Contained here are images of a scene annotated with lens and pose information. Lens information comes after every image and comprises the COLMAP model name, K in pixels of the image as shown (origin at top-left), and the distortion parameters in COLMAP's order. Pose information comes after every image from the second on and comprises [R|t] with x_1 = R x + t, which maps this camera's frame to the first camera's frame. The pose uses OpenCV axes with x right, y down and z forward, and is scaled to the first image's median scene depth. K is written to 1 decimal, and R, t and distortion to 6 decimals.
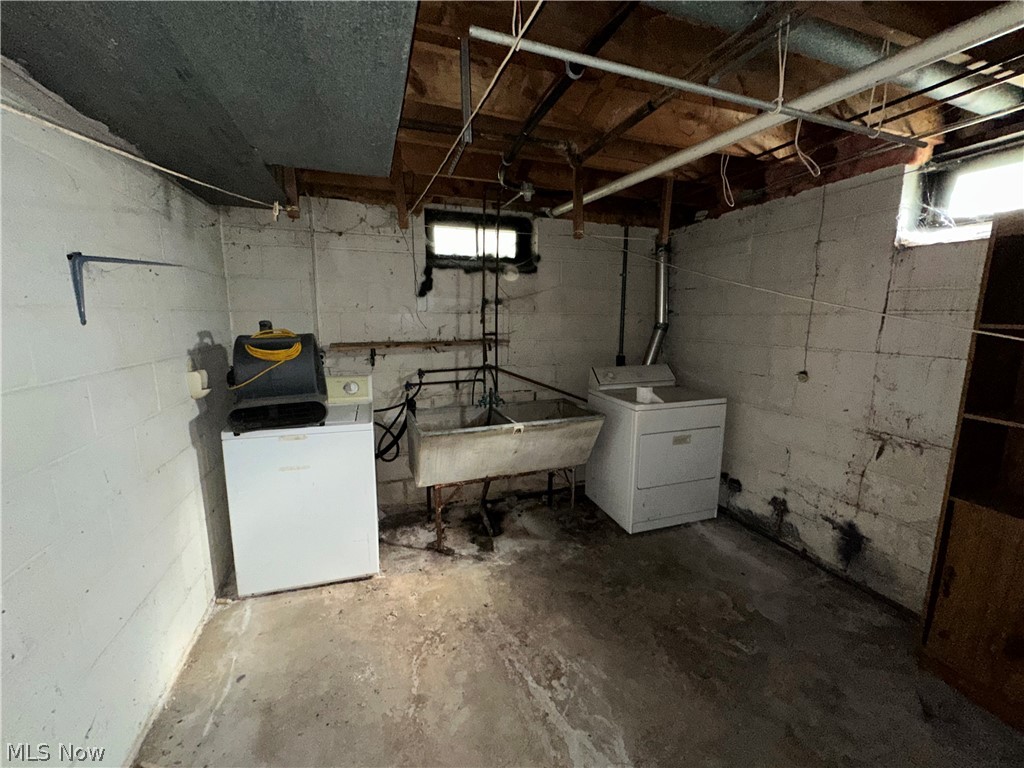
lens RADIAL K [[412.8, 0, 510.1], [0, 412.8, 382.2], [0, 0, 1]] dist [0.002163, 0.000290]
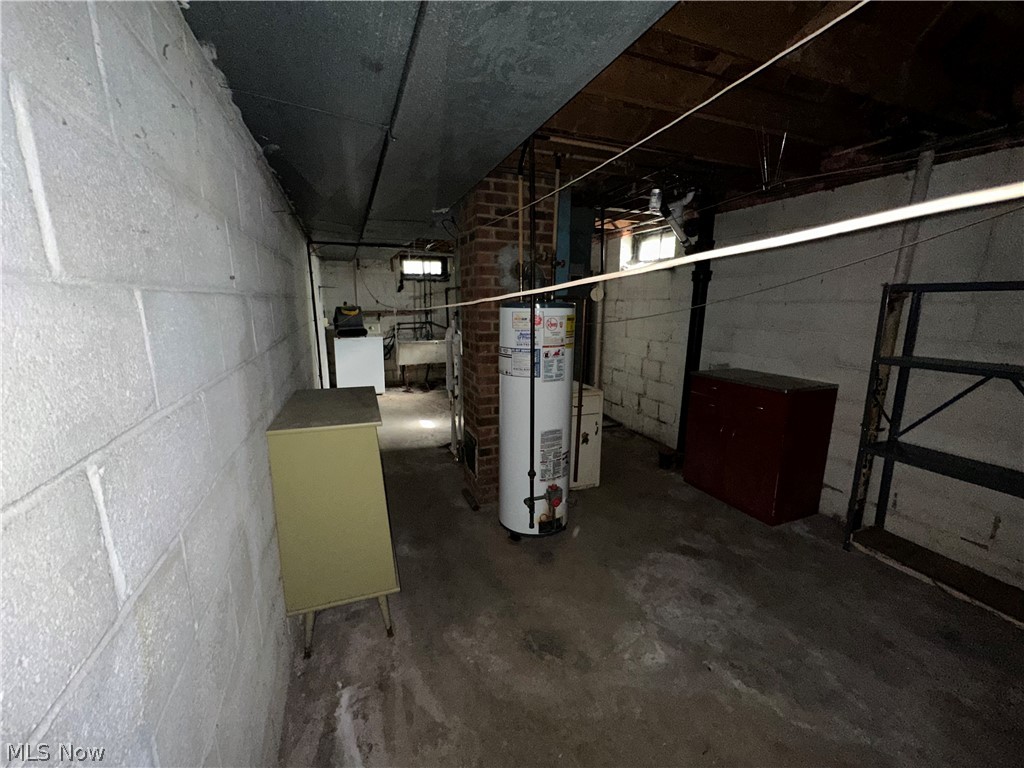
lens RADIAL K [[412.8, 0, 515.2], [0, 412.8, 388.0], [0, 0, 1]] dist [0.002163, 0.000290]
pose [[0.998409, -0.003336, 0.056282, 0.322302], [0.000301, 0.998550, 0.053838, 0.219239], [-0.056380, -0.053735, 0.996962, -1.453025]]
